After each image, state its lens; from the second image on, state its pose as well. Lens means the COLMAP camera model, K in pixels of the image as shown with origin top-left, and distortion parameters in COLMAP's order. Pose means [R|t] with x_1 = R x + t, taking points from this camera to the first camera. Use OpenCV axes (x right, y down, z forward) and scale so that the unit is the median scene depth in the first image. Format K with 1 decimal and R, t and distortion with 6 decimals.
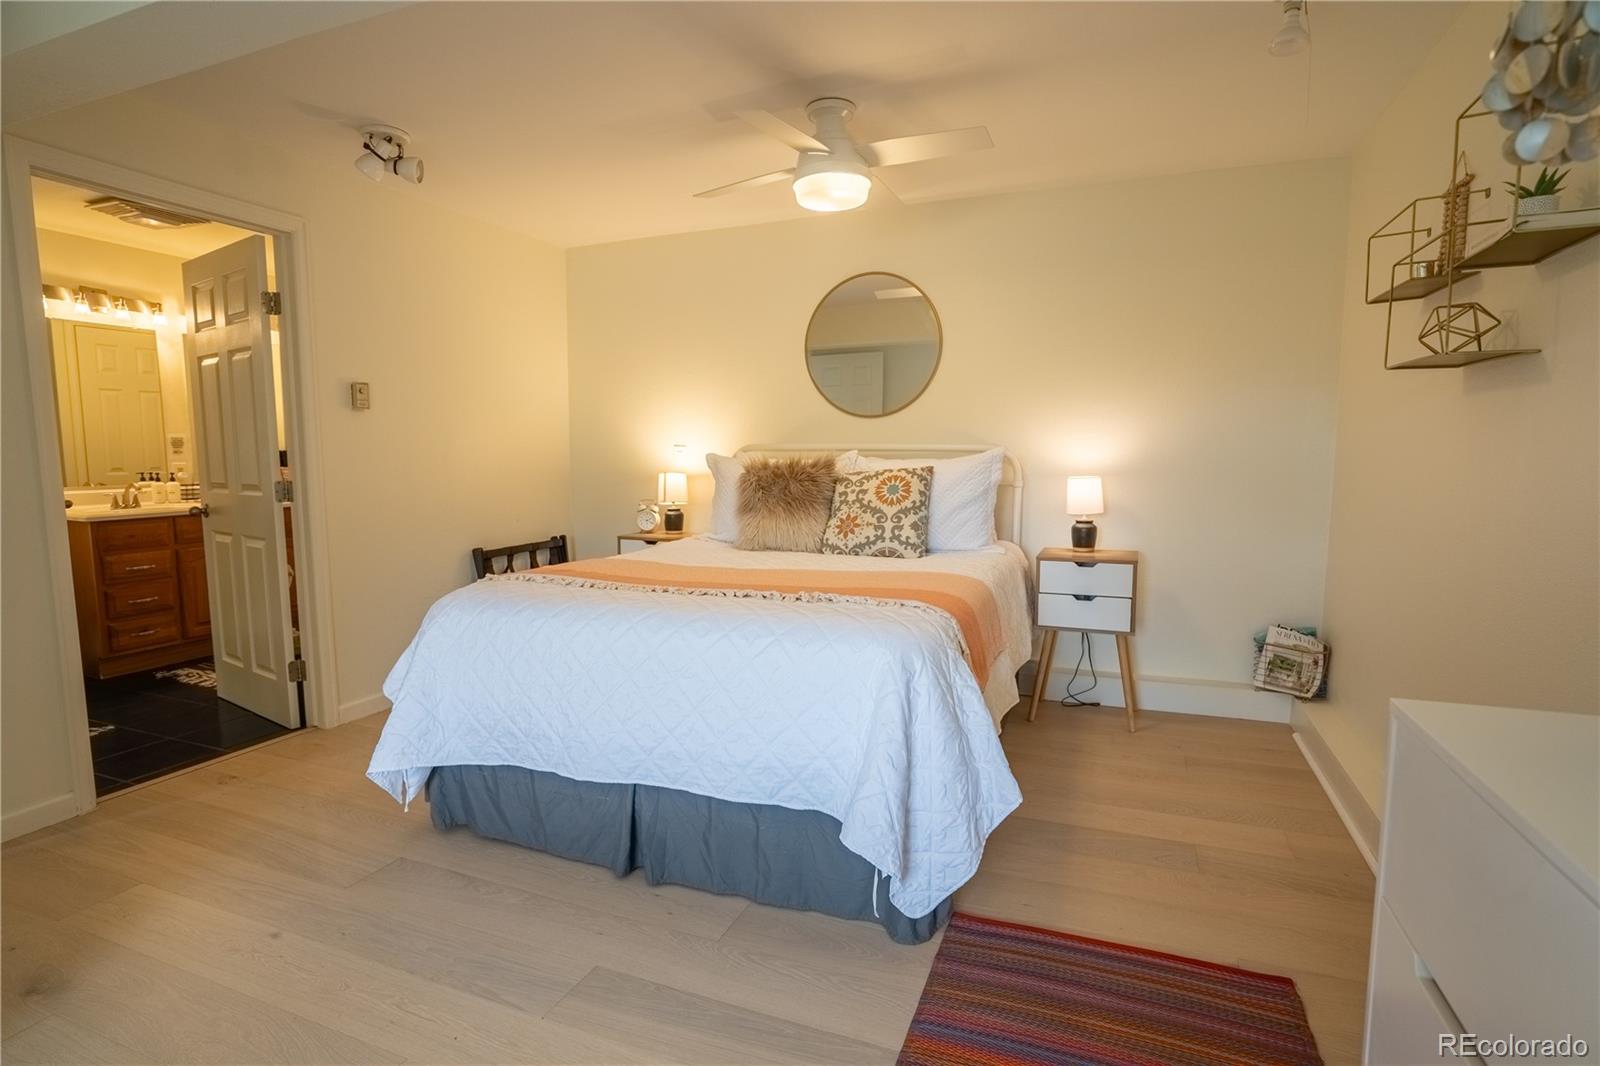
lens RADIAL K [[796.1, 0, 794.1], [0, 796.1, 540.0], [0, 0, 1]] dist [-0.055970, 0.030307]
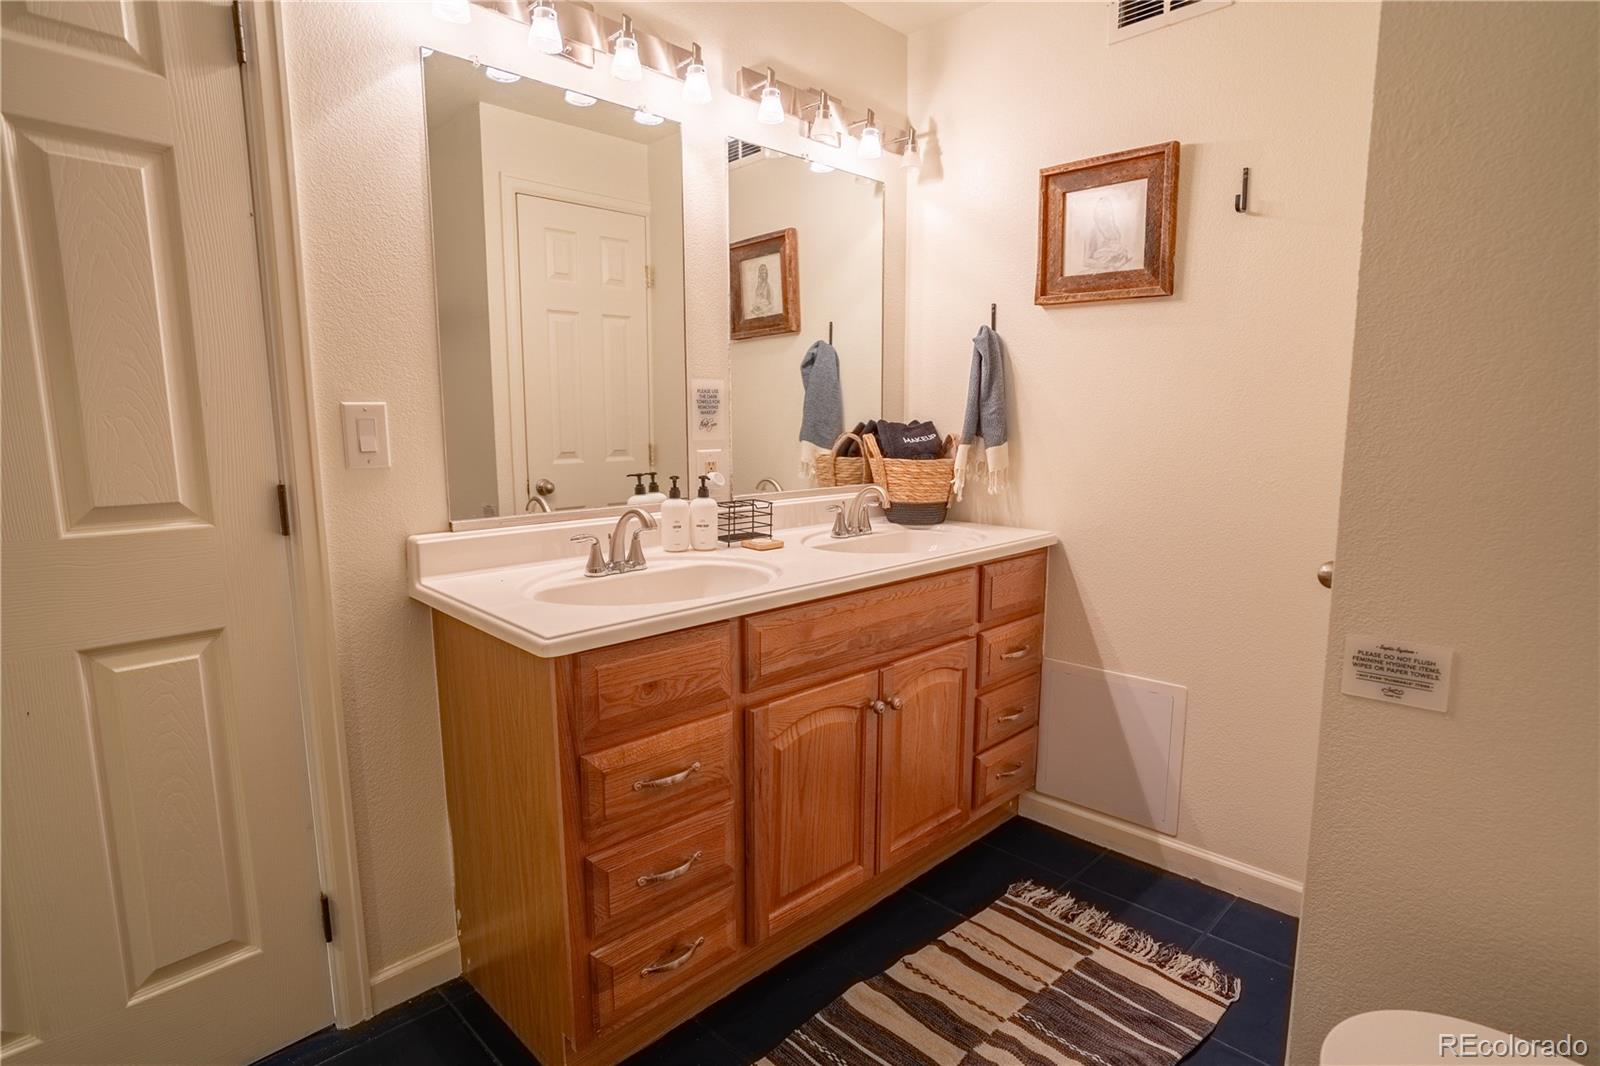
lens RADIAL K [[823.8, 0, 800.8], [0, 823.8, 538.4], [0, 0, 1]] dist [-0.049635, 0.028778]
pose [[0.921218, 0.048295, -0.386037, -0.597521], [-0.035502, 0.998561, 0.040204, -0.074295], [0.387423, -0.023331, 0.921607, 0.635937]]
